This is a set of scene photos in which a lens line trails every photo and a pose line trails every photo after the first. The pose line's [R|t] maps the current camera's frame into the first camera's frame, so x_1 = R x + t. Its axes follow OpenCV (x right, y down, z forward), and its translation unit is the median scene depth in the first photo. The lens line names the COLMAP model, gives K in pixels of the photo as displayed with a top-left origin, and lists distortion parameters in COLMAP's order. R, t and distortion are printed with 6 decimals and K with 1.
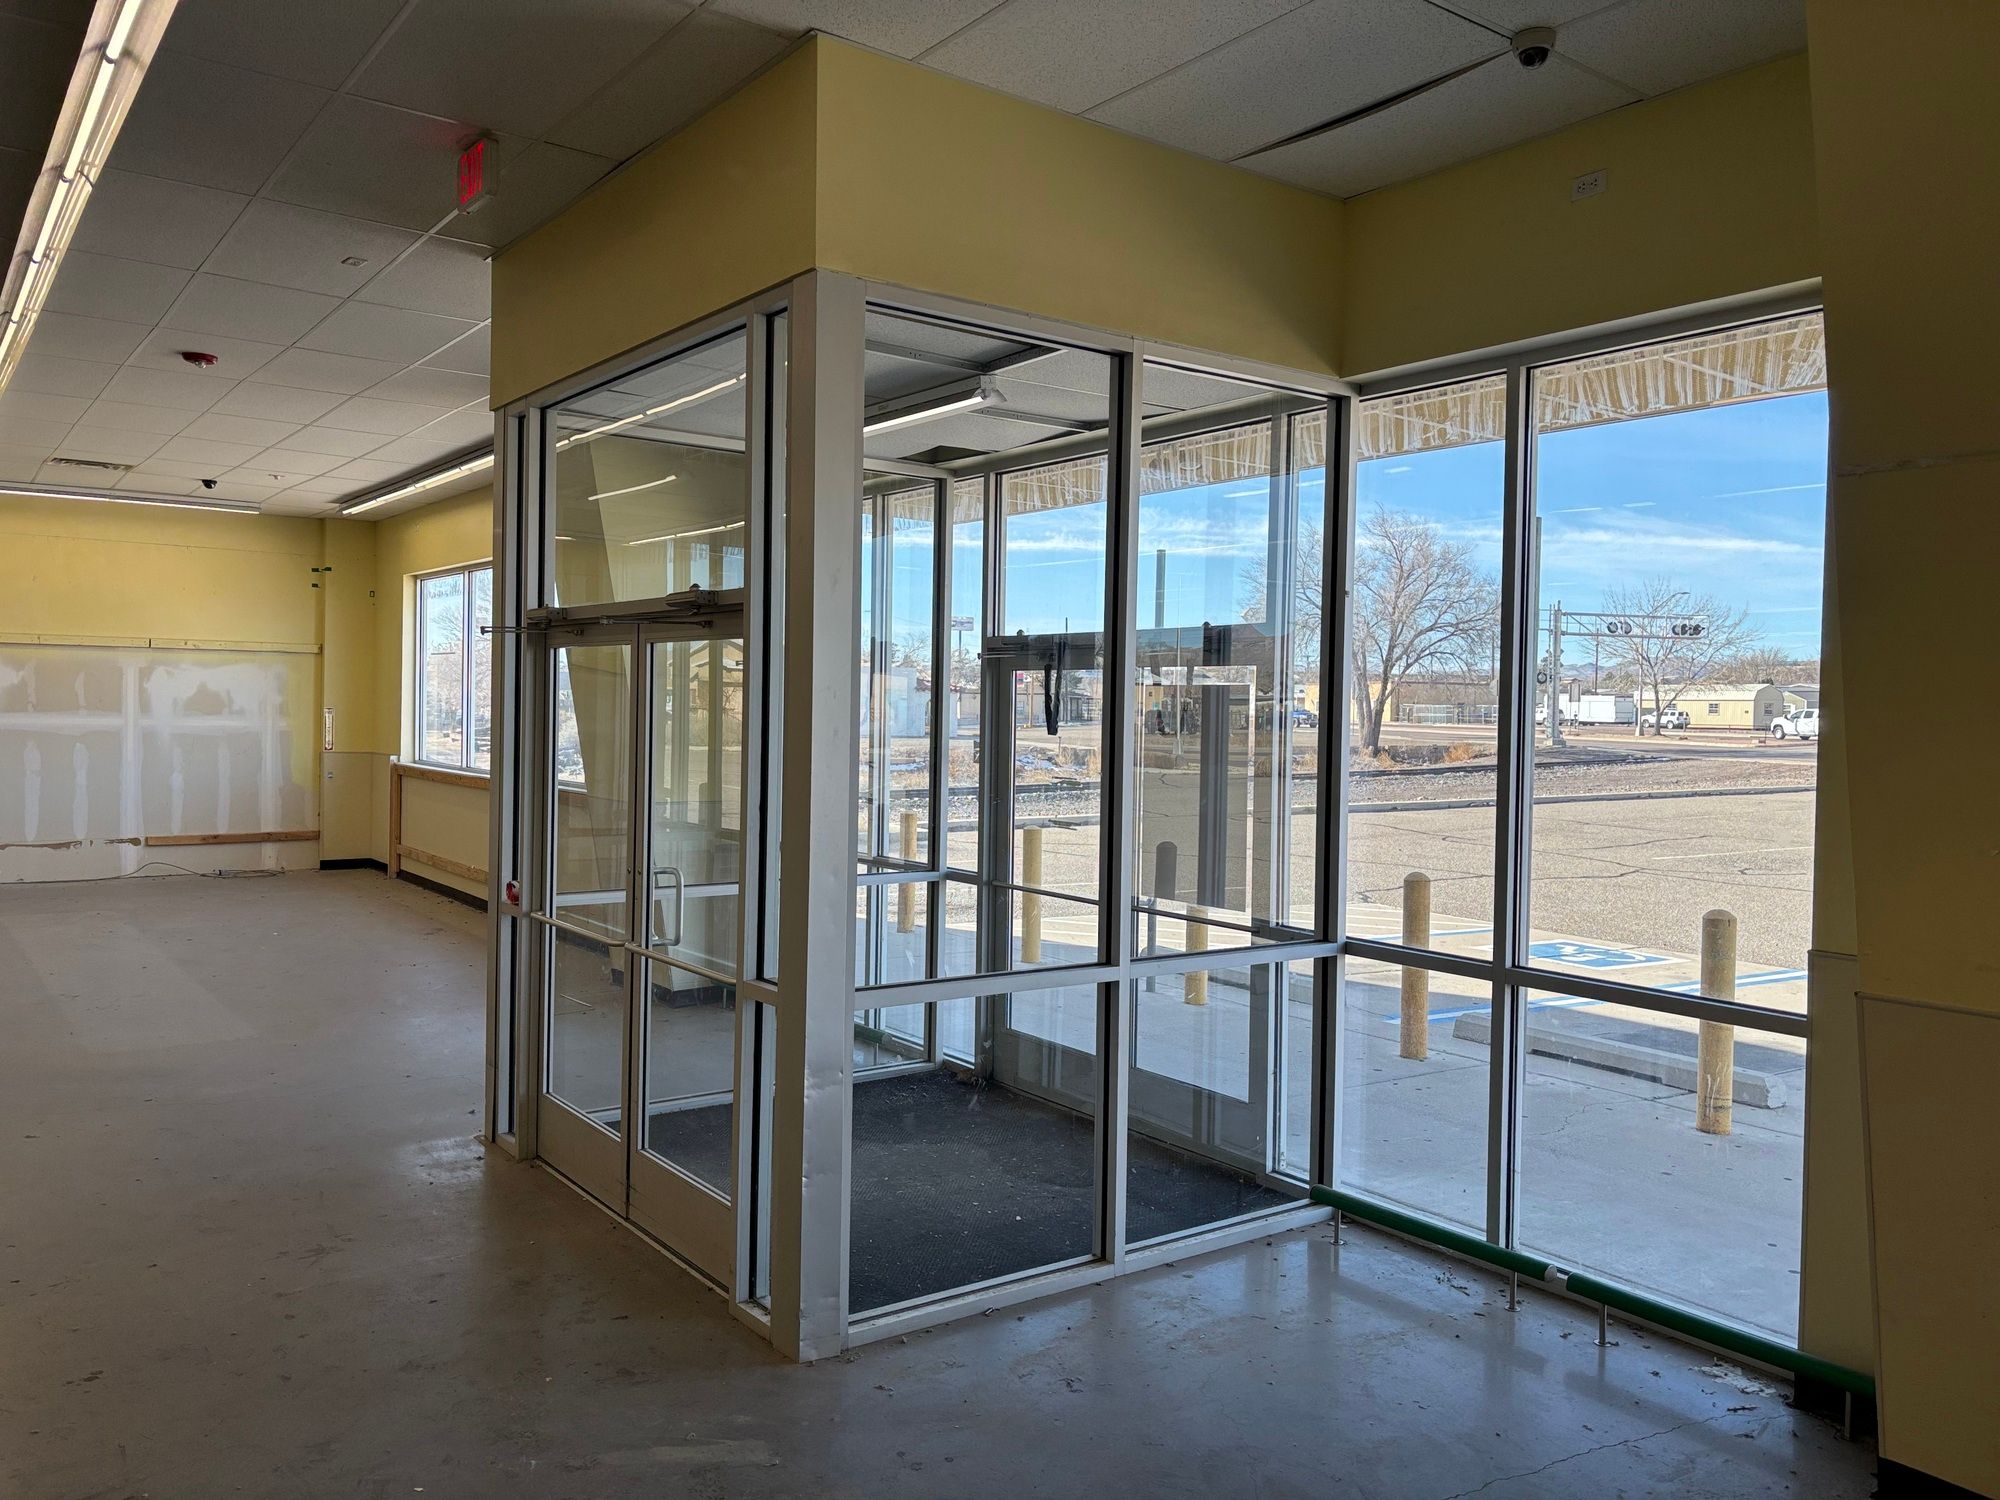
lens RADIAL K [[1503.5, 0, 994.6], [0, 1503.5, 753.3], [0, 0, 1]] dist [0.053984, -0.056610]
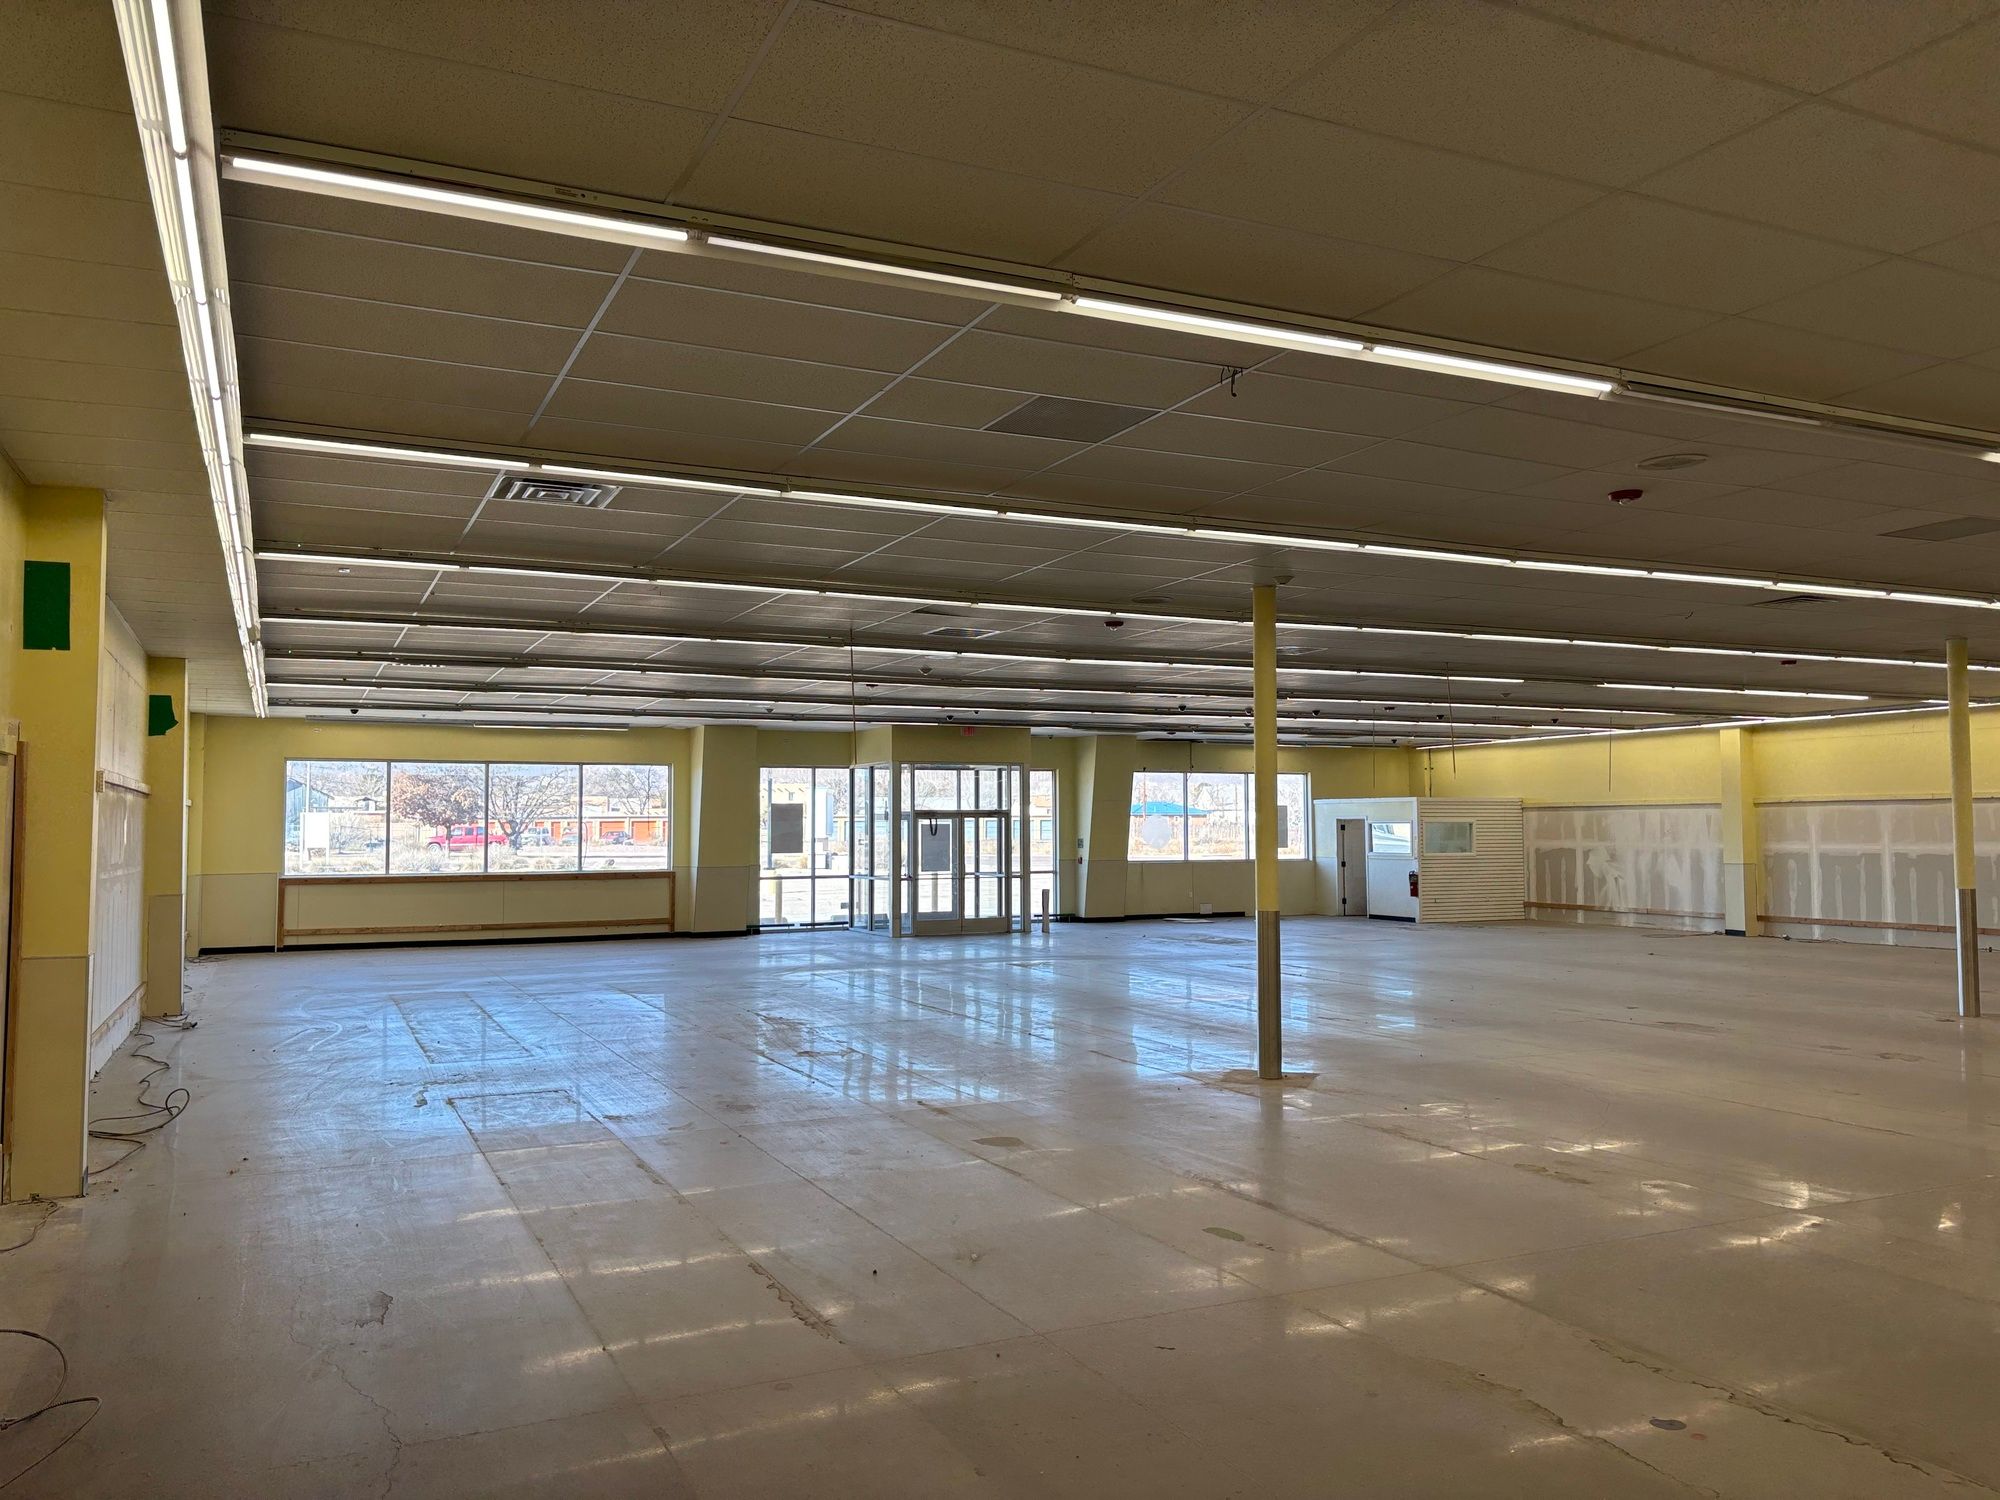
lens RADIAL K [[1503.5, 0, 1008.9], [0, 1503.5, 756.0], [0, 0, 1]] dist [0.053984, -0.056610]
pose [[0.184971, 0.022779, 0.982480, -1.823002], [0.035641, 0.998918, -0.029870, -0.045159], [-0.982097, 0.040541, 0.183959, -0.023729]]
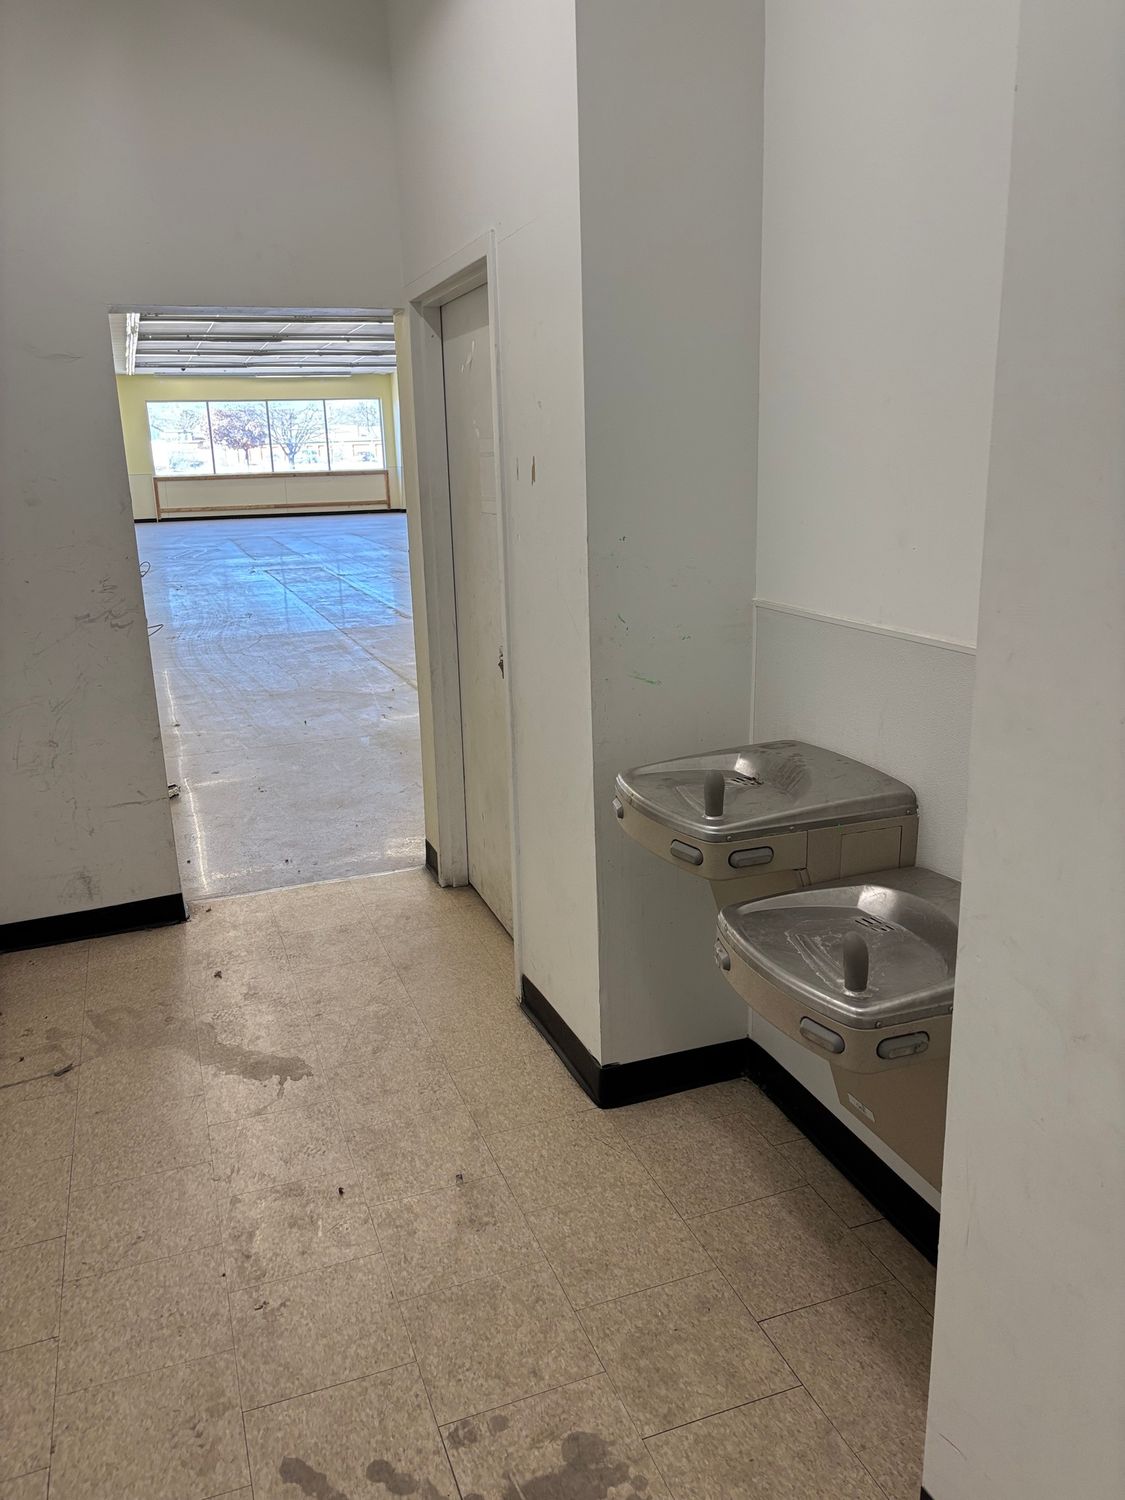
lens RADIAL K [[1127.7, 0, 552.8], [0, 1127.7, 756.9], [0, 0, 1]] dist [0.053984, -0.056610]
pose [[0.279850, -0.284126, 0.917037, -2.154657], [0.063380, 0.958587, 0.277658, -0.030521], [-0.957949, -0.019581, 0.286268, -0.216214]]
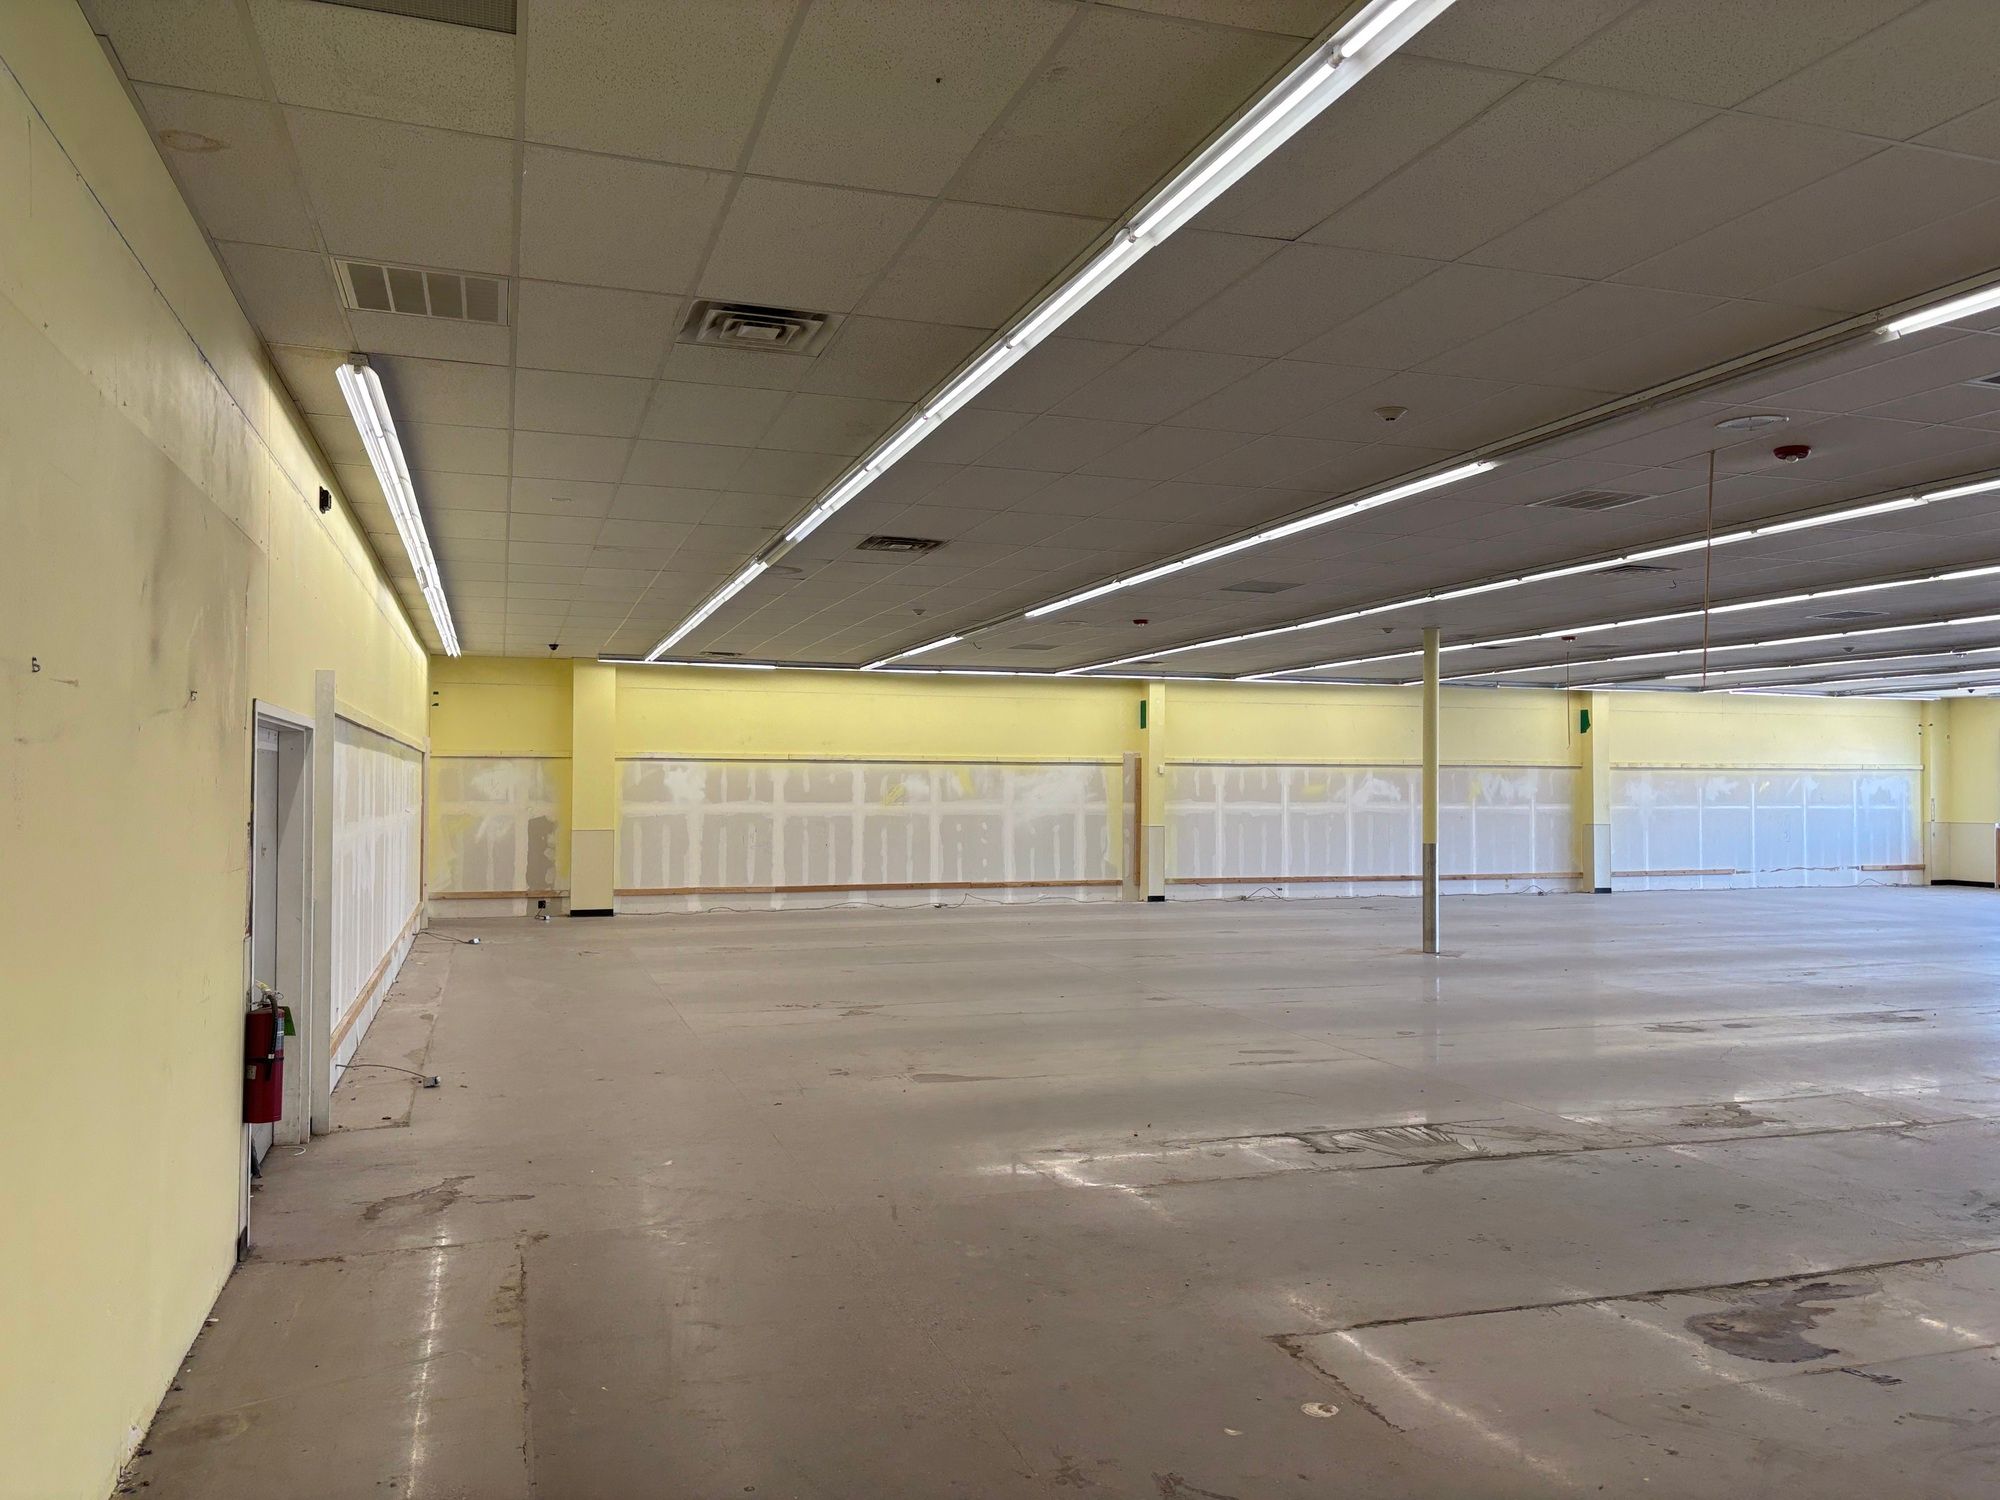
lens RADIAL K [[1503.5, 0, 1012.3], [0, 1503.5, 753.9], [0, 0, 1]] dist [0.053984, -0.056610]
pose [[0.953006, -0.026531, -0.301786, -1.010347], [0.010563, 0.998462, -0.054422, 0.005883], [0.302766, 0.048677, 0.951821, -1.200710]]
